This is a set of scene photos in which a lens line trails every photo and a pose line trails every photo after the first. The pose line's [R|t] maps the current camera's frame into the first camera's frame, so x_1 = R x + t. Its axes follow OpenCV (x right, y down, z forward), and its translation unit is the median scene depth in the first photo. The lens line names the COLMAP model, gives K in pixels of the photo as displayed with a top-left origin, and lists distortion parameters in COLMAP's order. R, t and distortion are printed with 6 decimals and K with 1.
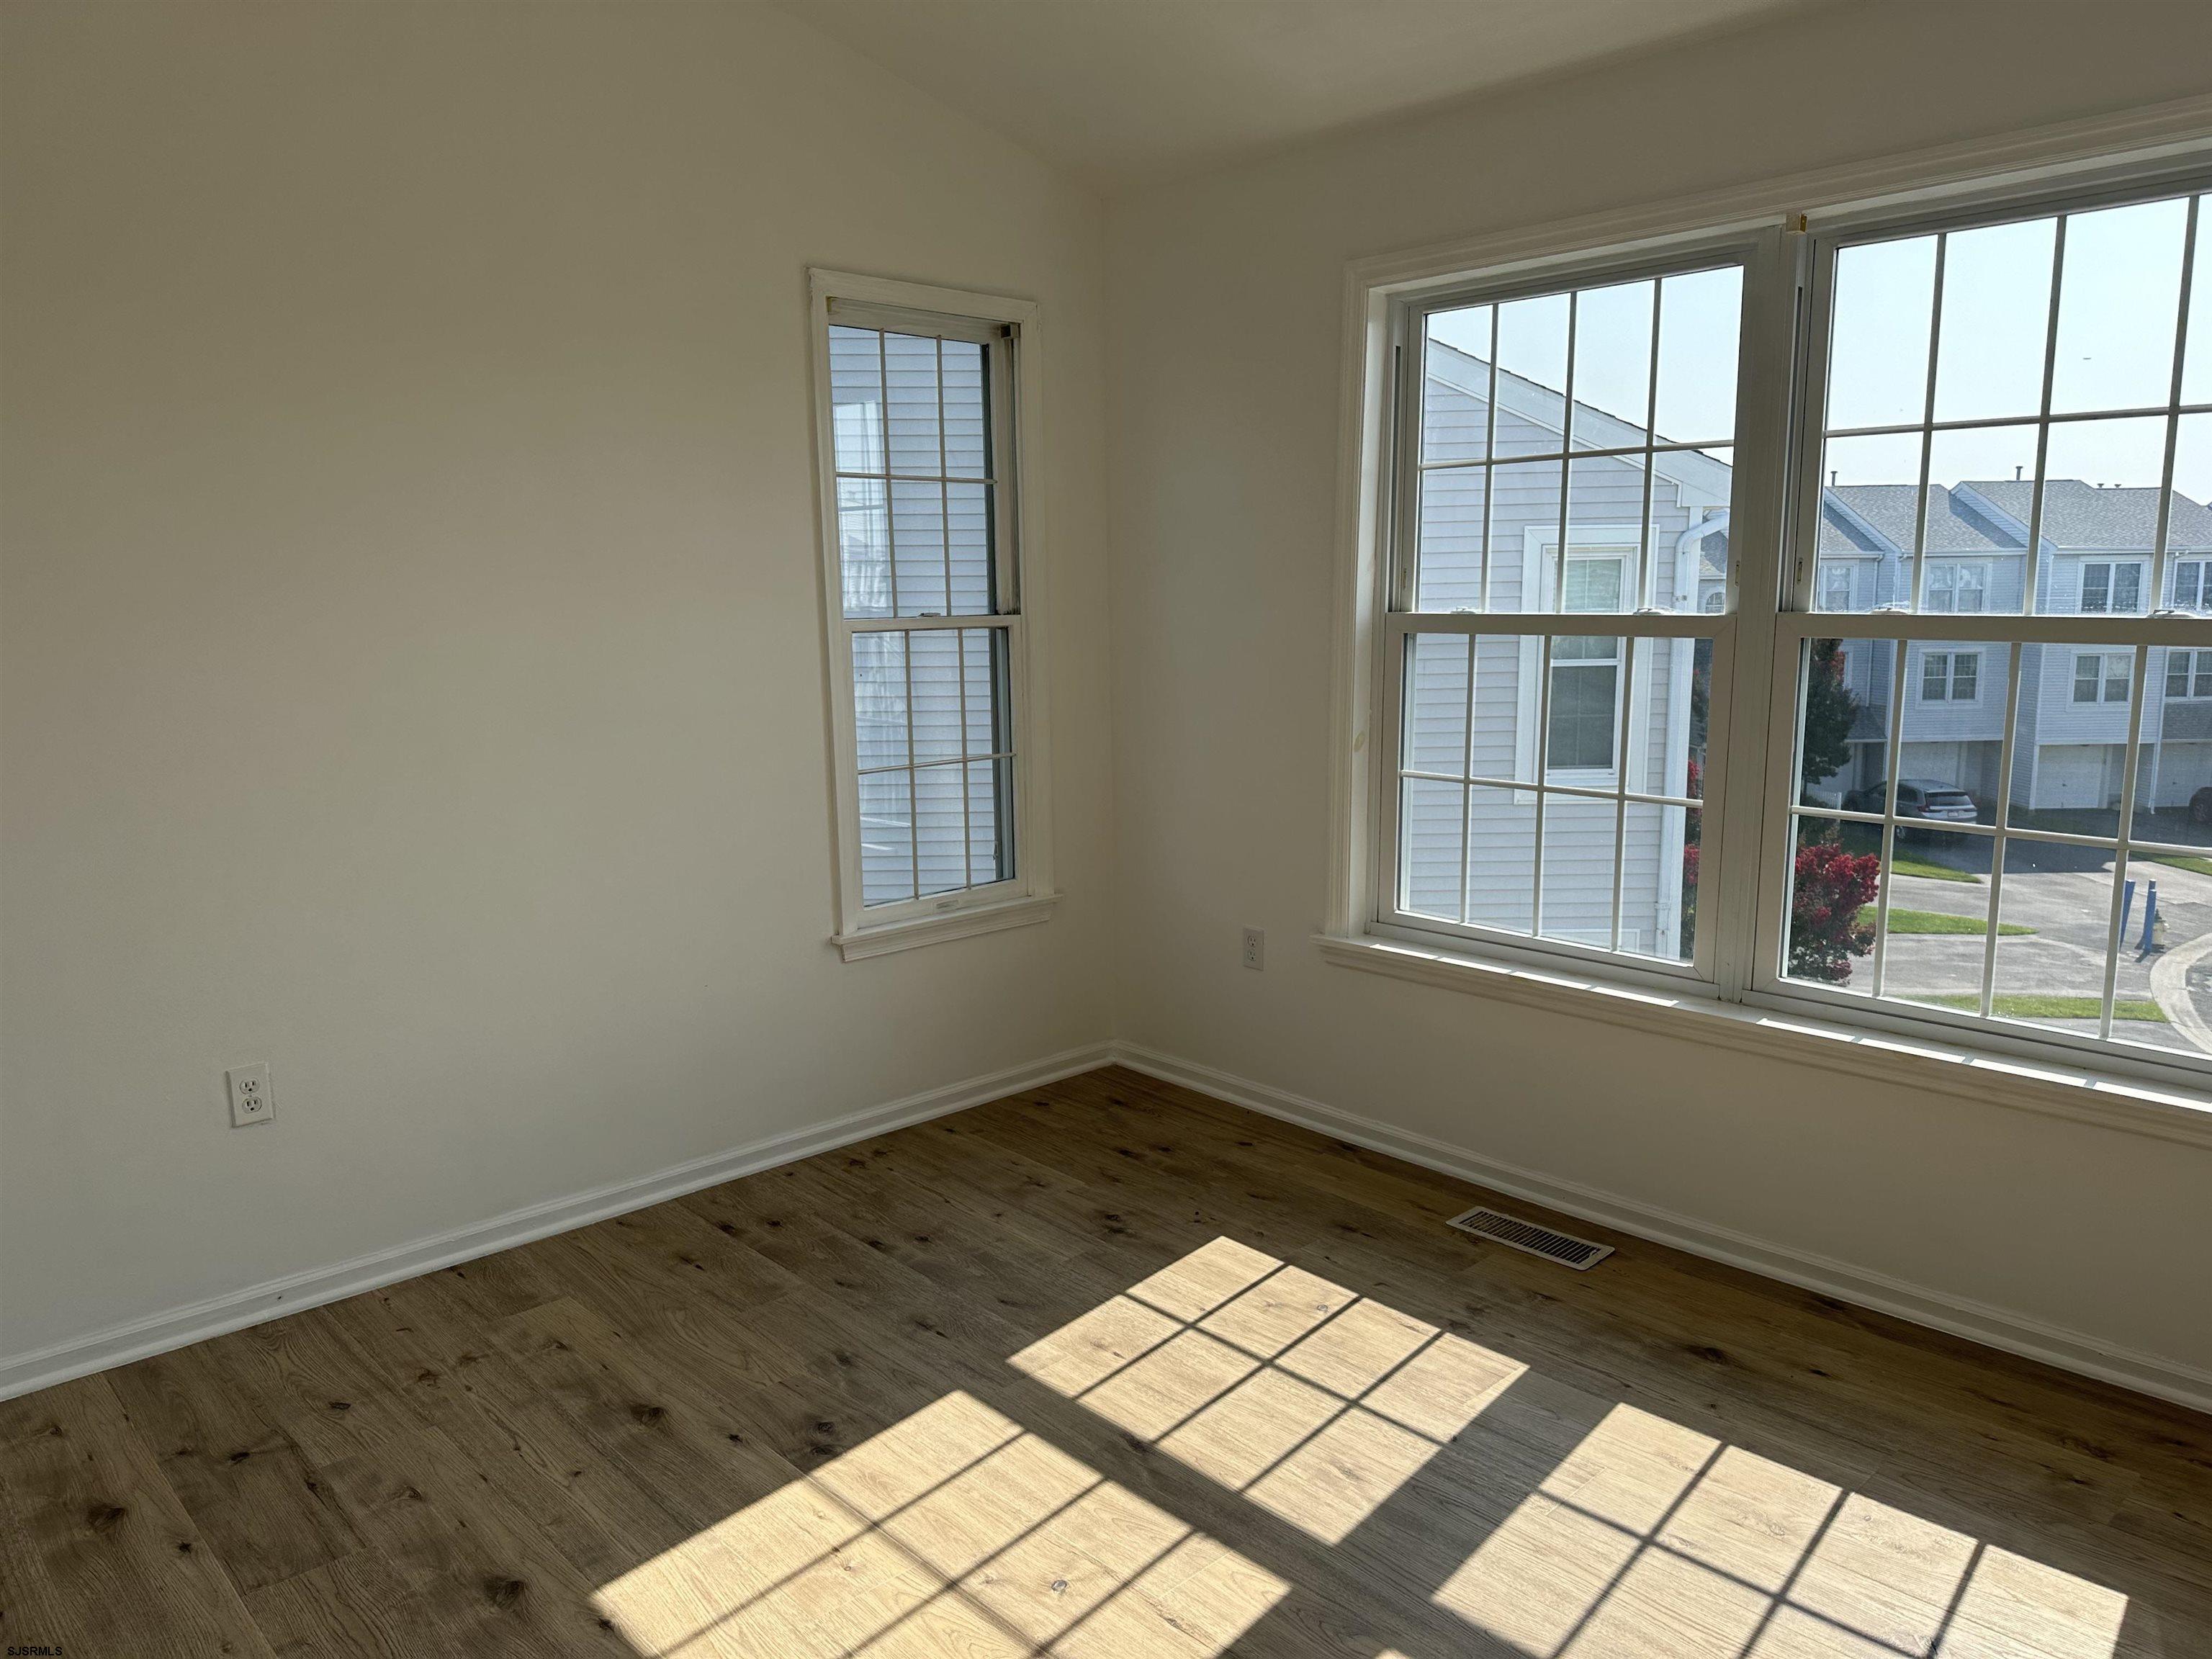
lens RADIAL K [[1468.2, 0, 1090.5], [0, 1468.2, 843.2], [0, 0, 1]] dist [-0.017922, -0.002055]
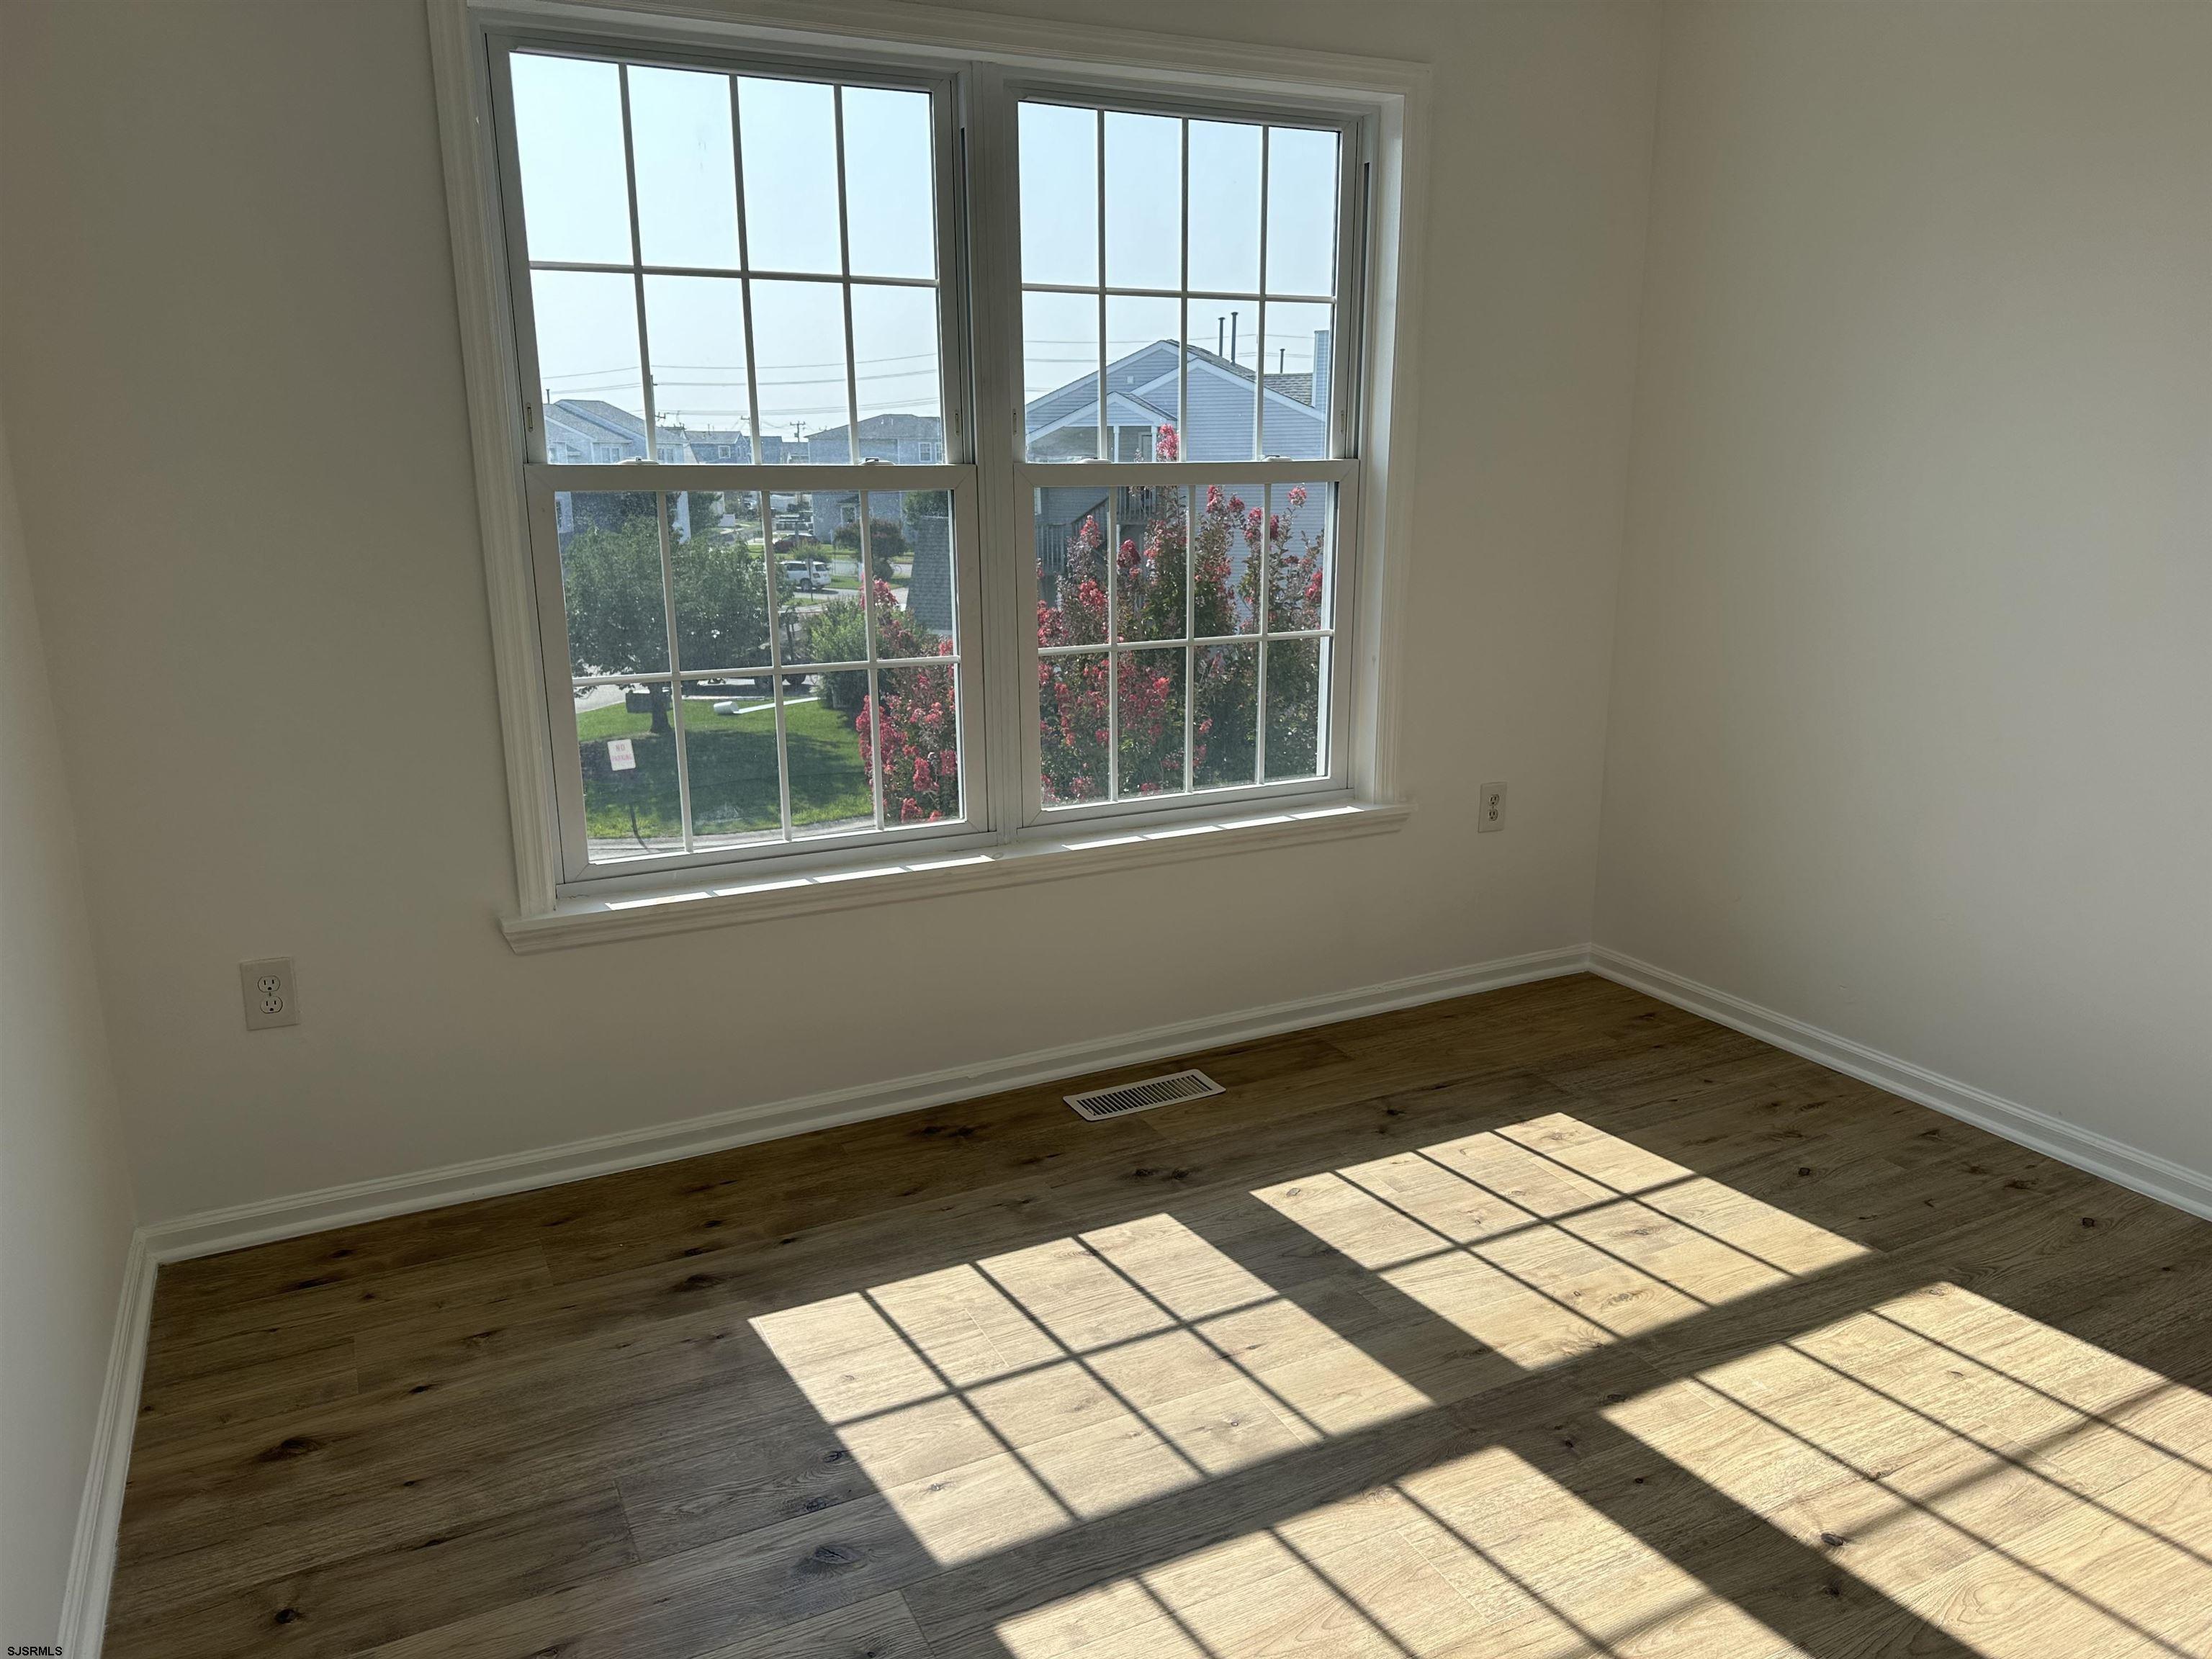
lens RADIAL K [[1539.6, 0, 1105.1], [0, 1539.6, 824.4], [0, 0, 1]] dist [0.067236, -0.086782]
pose [[0.303126, -0.224438, 0.926144, -0.595647], [0.162108, 0.969849, 0.181971, -0.099103], [-0.939061, 0.094975, 0.330369, 0.613598]]
